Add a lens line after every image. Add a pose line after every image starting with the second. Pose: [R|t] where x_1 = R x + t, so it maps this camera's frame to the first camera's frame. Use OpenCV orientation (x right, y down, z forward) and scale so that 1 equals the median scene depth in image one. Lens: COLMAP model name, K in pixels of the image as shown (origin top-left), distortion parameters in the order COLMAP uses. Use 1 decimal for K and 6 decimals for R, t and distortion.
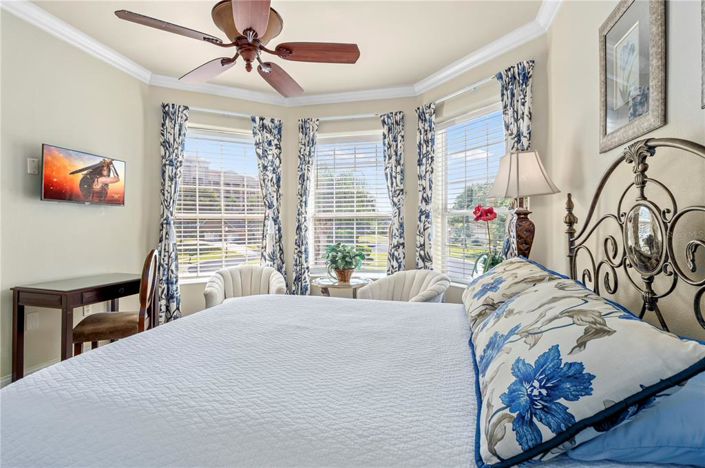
lens RADIAL K [[337.0, 0, 361.4], [0, 337.0, 230.6], [0, 0, 1]] dist [-0.015896, -0.000680]
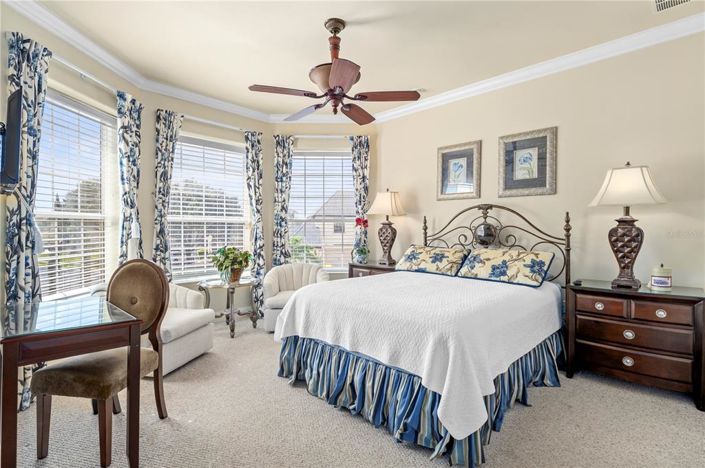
lens RADIAL K [[337.0, 0, 361.4], [0, 337.0, 230.6], [0, 0, 1]] dist [-0.015896, -0.000680]
pose [[0.490847, 0.002942, 0.871241, -0.768754], [0.009408, 0.999918, -0.008677, 0.003064], [-0.871195, 0.012455, 0.490779, 0.120934]]
